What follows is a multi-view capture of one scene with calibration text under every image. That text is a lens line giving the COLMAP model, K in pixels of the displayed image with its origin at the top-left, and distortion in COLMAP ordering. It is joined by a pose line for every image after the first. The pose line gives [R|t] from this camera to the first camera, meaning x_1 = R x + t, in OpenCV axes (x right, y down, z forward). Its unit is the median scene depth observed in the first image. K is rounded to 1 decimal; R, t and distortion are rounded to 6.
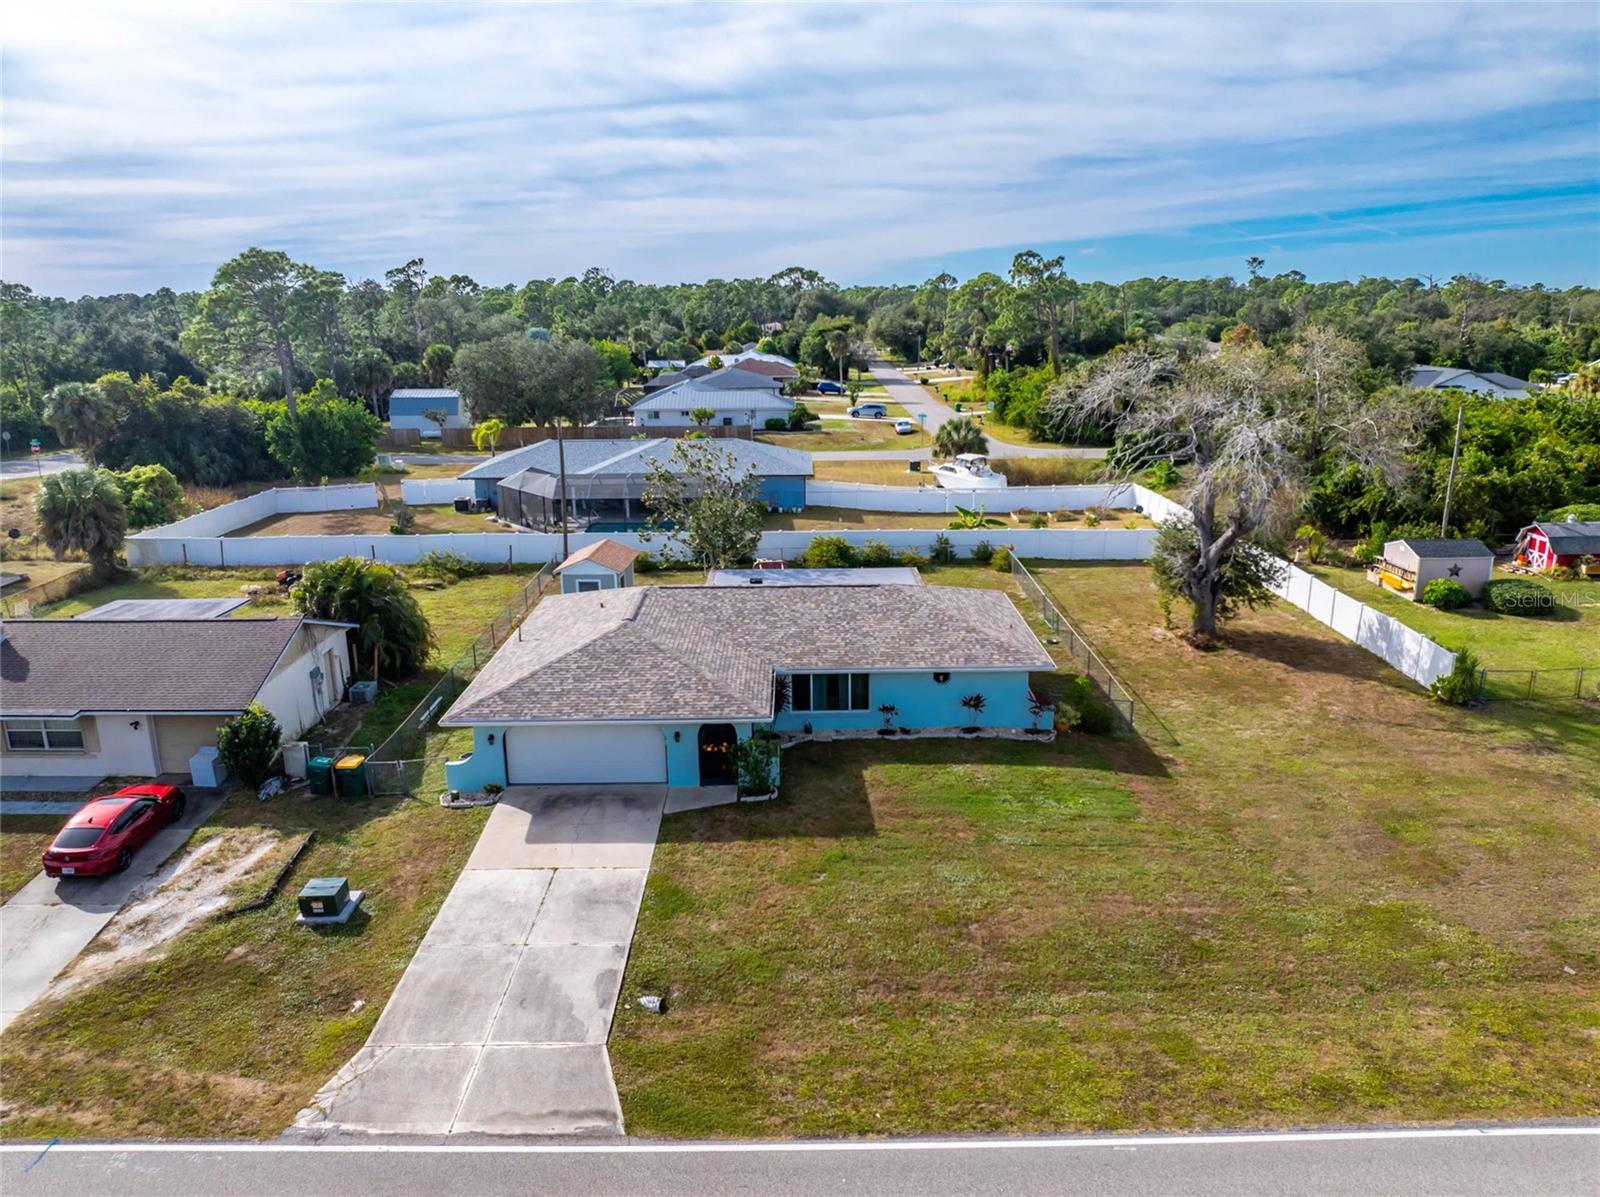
lens RADIAL K [[1127.9, 0, 800.0], [0, 1127.9, 598.5], [0, 0, 1]] dist [-0.044303, 0.004221]
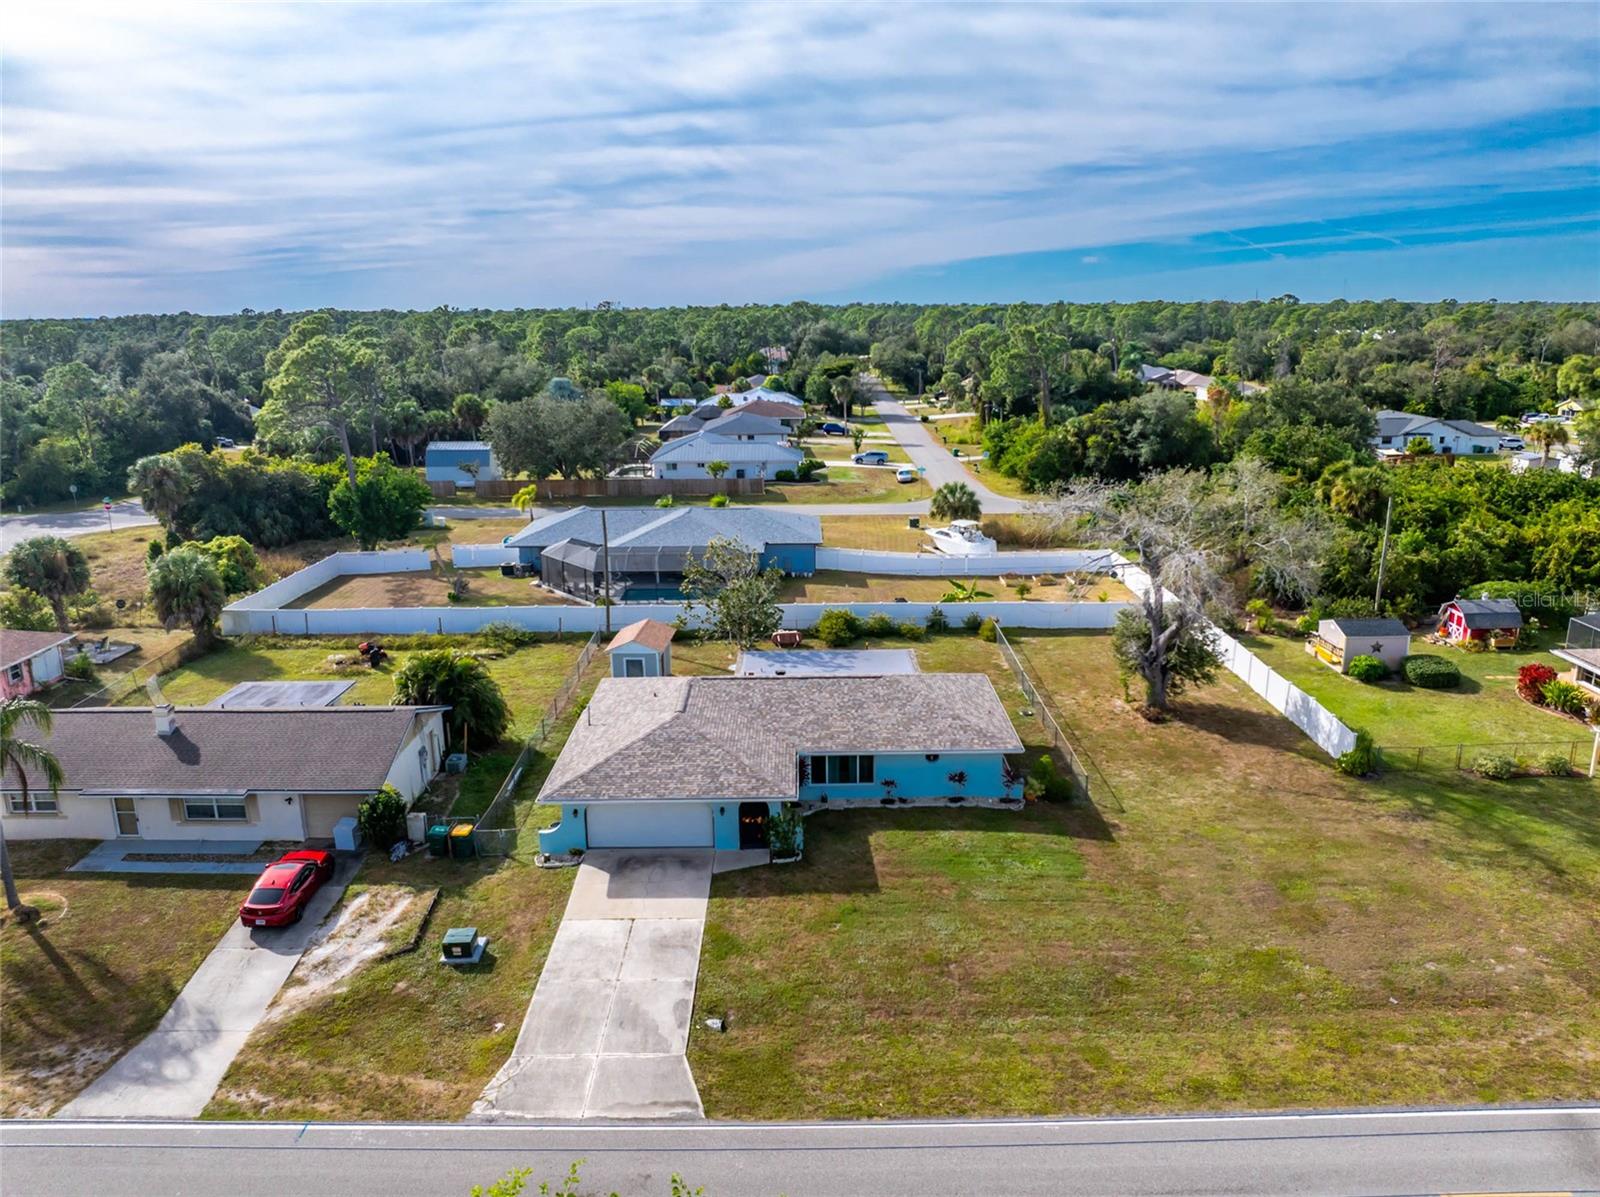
lens RADIAL K [[1127.9, 0, 800.0], [0, 1127.9, 598.5], [0, 0, 1]] dist [-0.044303, 0.004221]
pose [[0.999998, 0.000017, -0.002209, -0.018804], [-0.000032, 0.999978, -0.006638, -0.107871], [0.002209, 0.006638, 0.999976, -0.267204]]
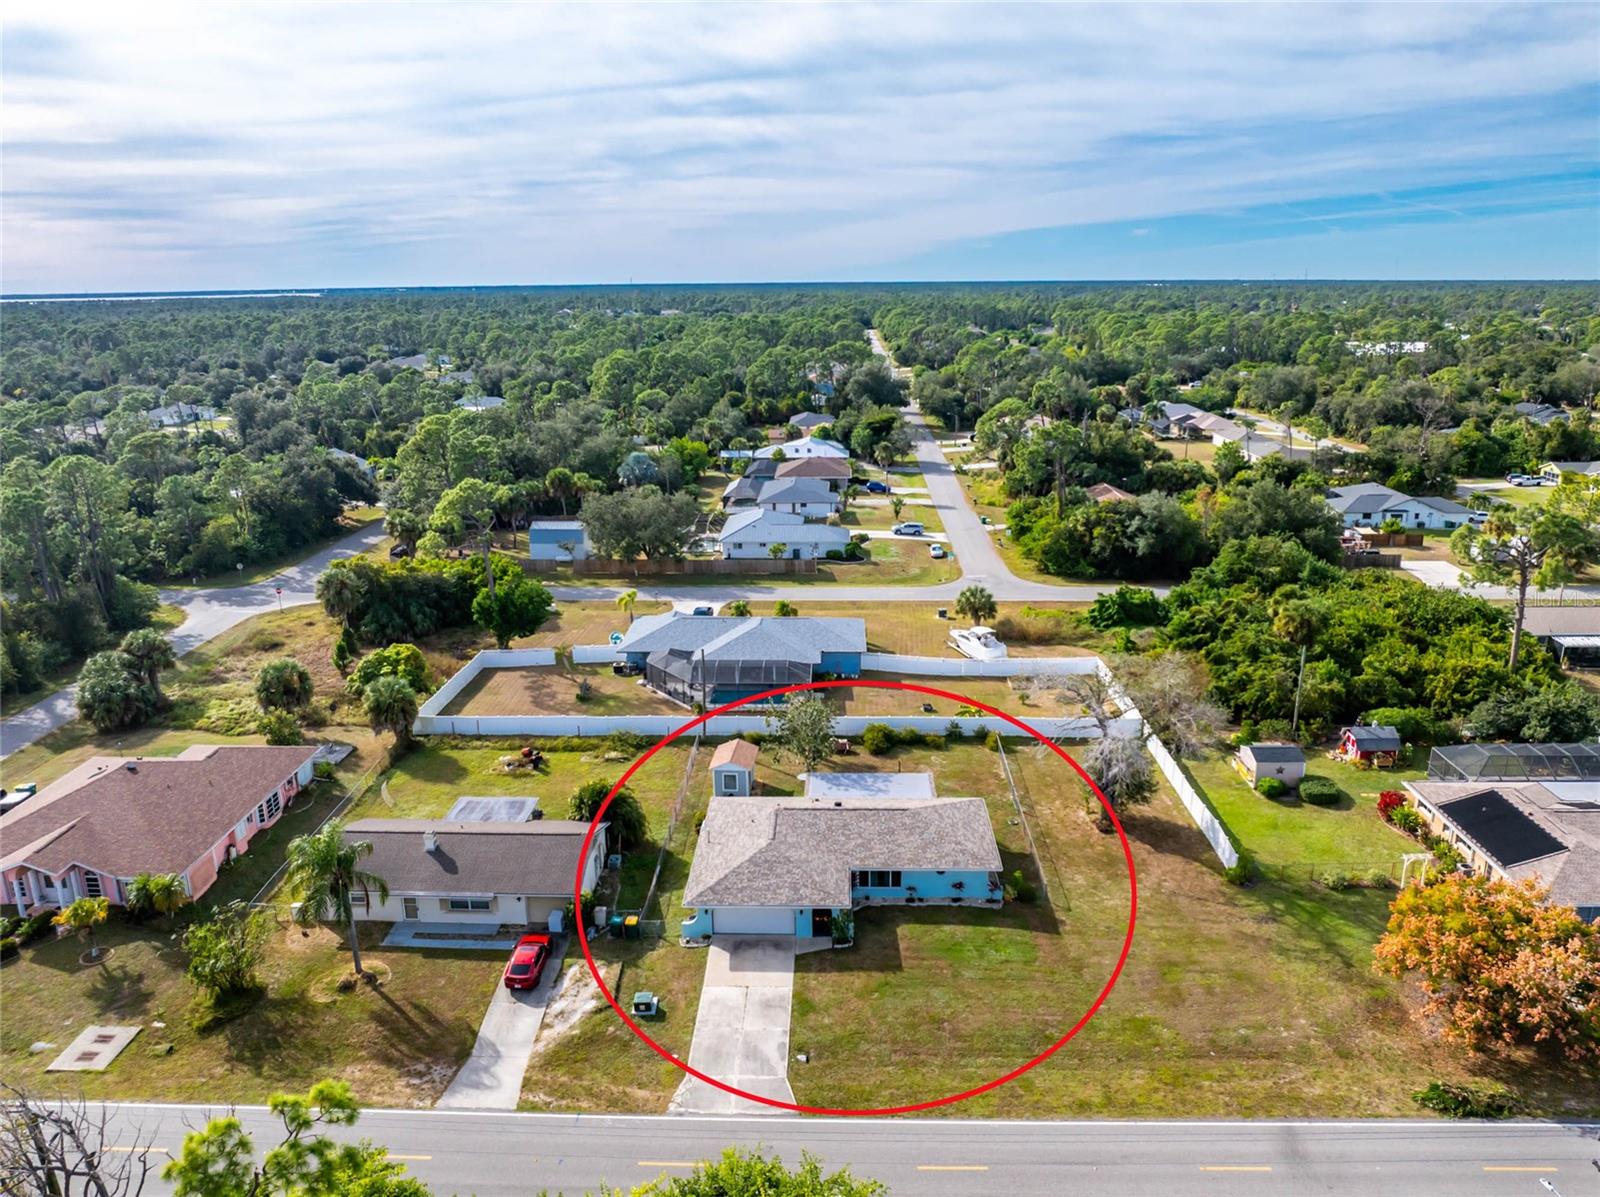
lens RADIAL K [[1127.9, 0, 800.0], [0, 1127.9, 598.5], [0, 0, 1]] dist [-0.044303, 0.004221]
pose [[0.999222, 0.009287, -0.038336, -0.041918], [-0.008653, 0.999824, 0.016661, -0.452198], [0.038484, -0.016316, 0.999126, -0.933518]]
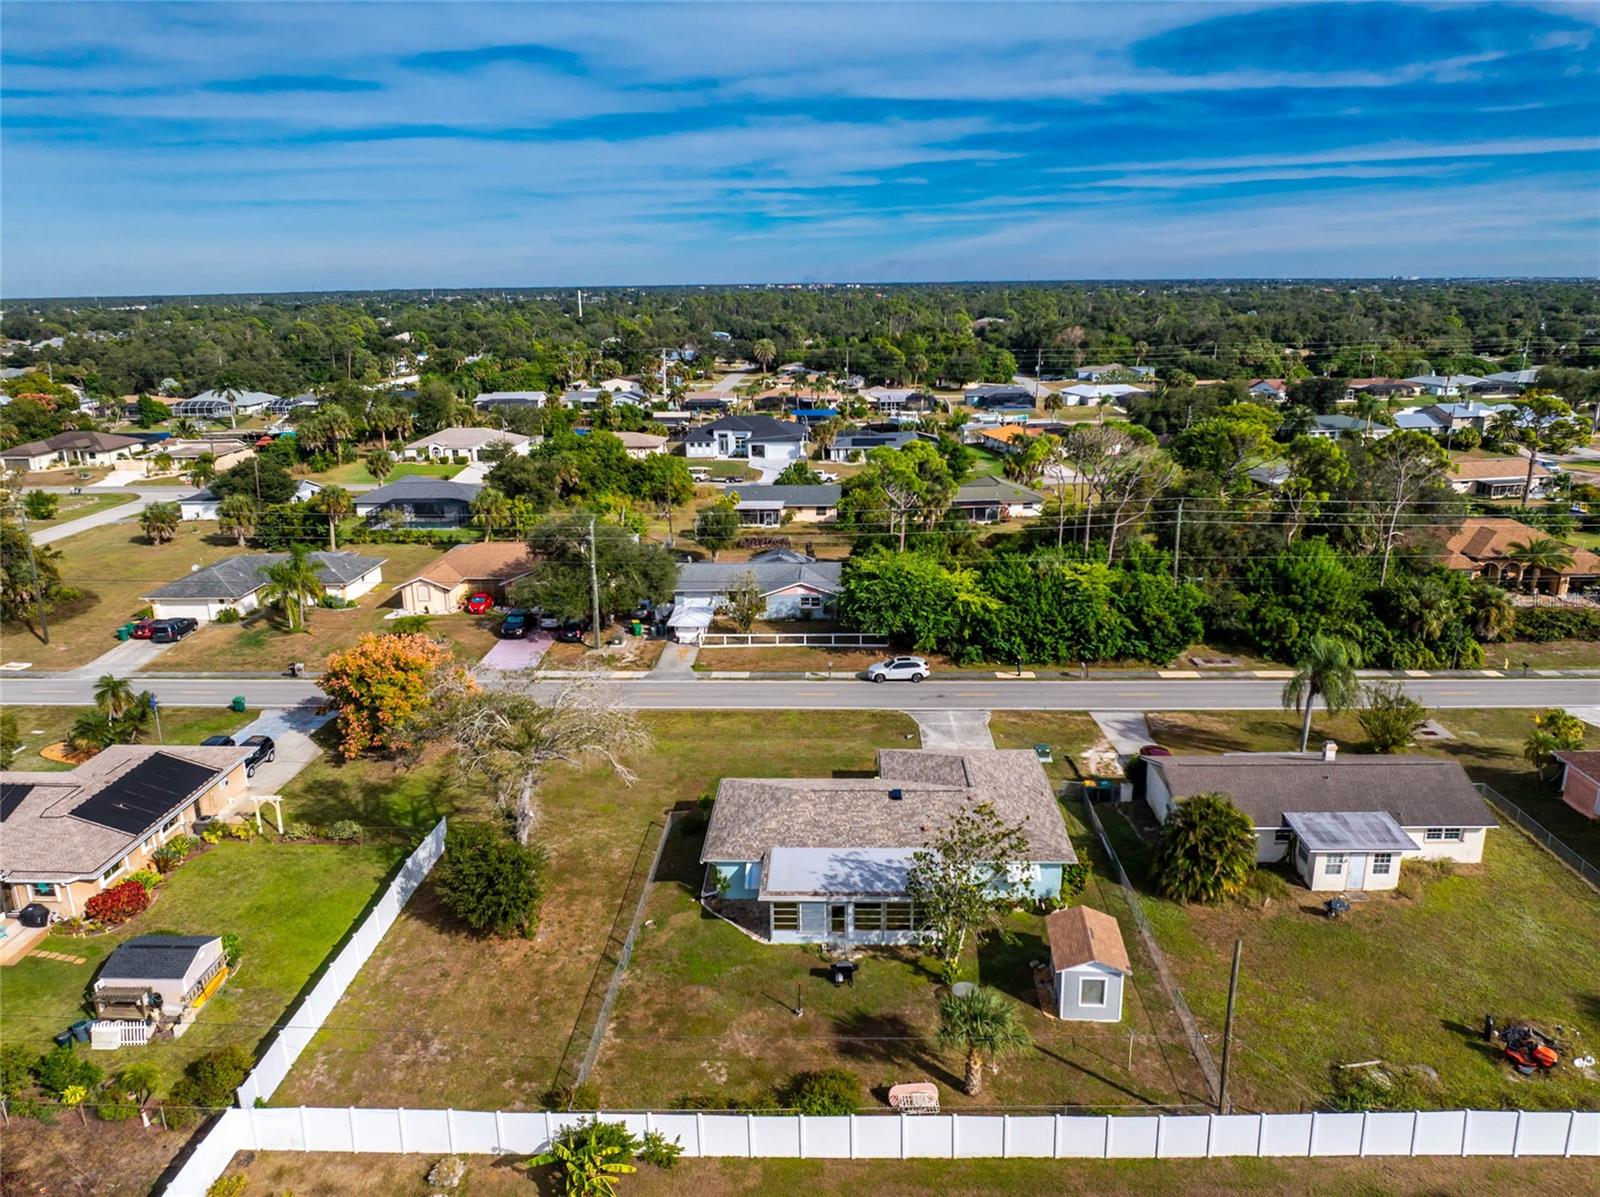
lens RADIAL K [[1147.5, 0, 800.0], [0, 1147.5, 598.5], [0, 0, 1]] dist [-0.029514, 0.015475]
pose [[-0.998733, 0.009661, 0.049390, 0.011682], [0.033290, 0.862823, 0.504409, -1.203555], [-0.037742, 0.505414, -0.862051, 2.655962]]
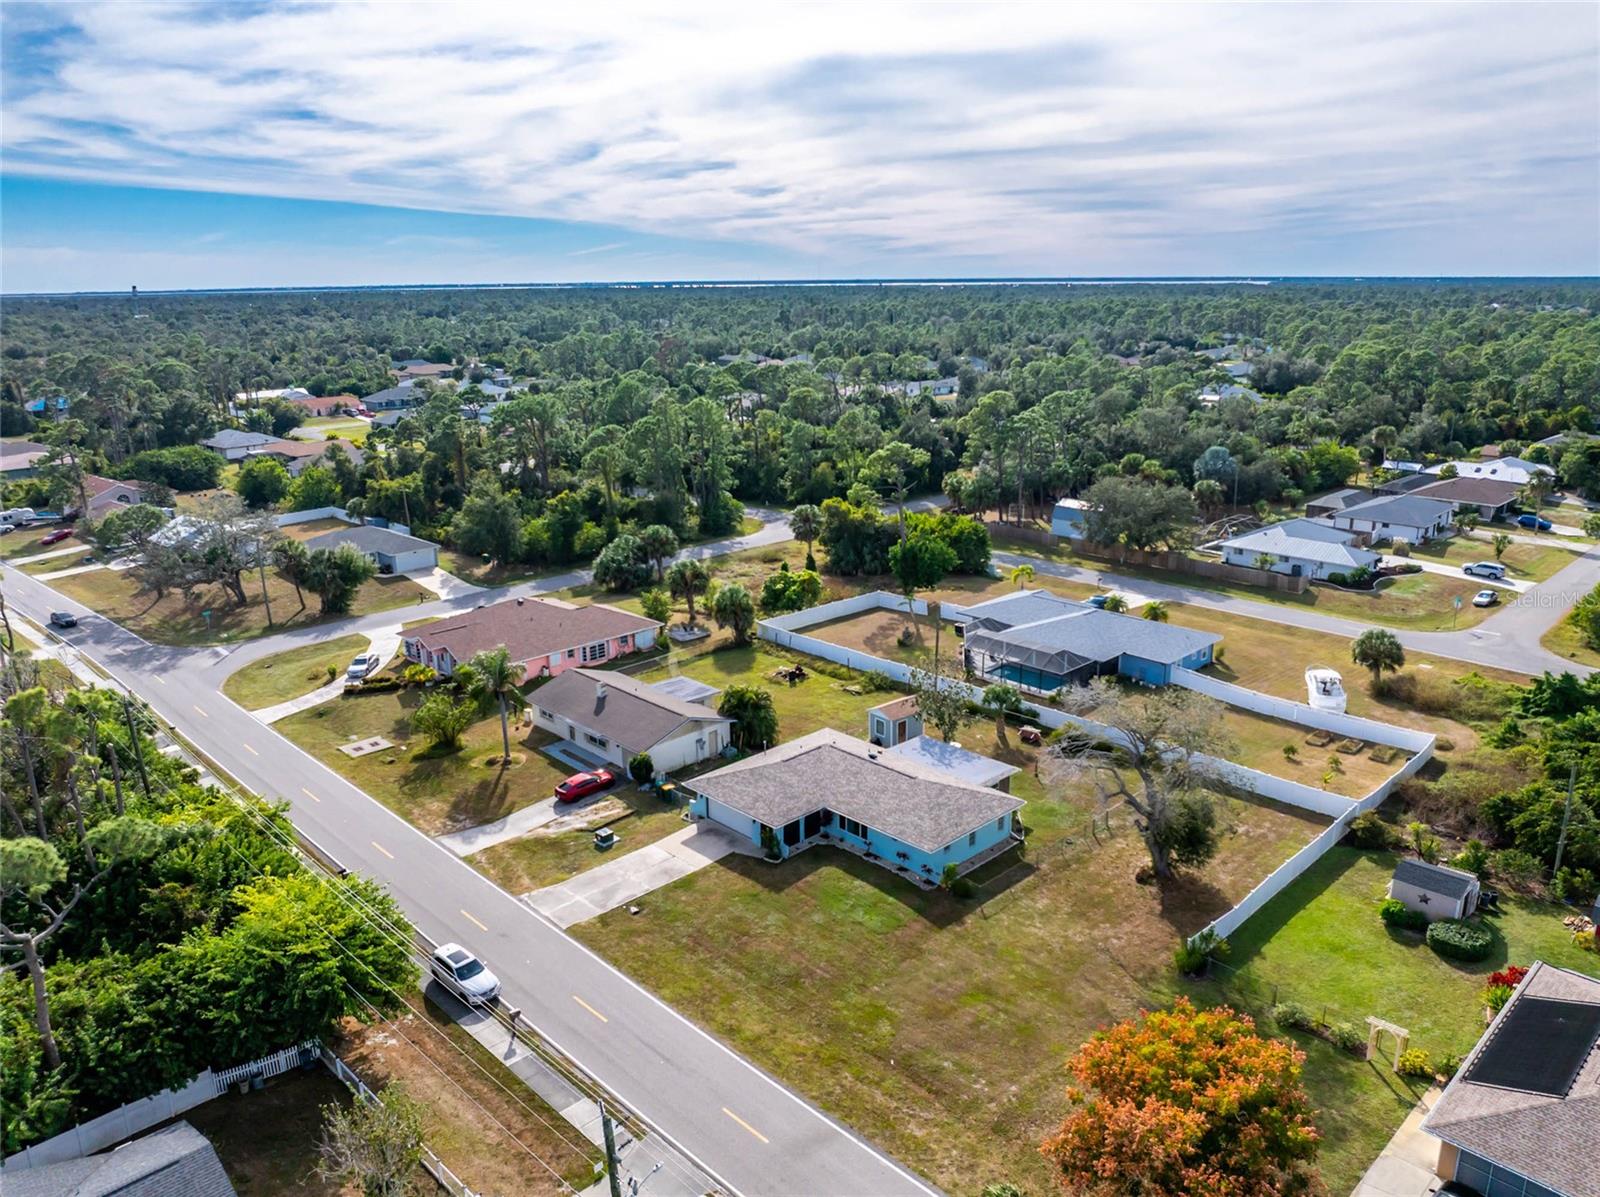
lens RADIAL K [[1151.2, 0, 829.0], [0, 1151.2, 595.7], [0, 0, 1]] dist [-0.049397, 0.028389]
pose [[0.698995, 0.190280, -0.689347, 1.452494], [-0.178433, 0.979869, 0.089542, -0.535010], [0.692508, 0.060413, 0.718876, -0.540345]]
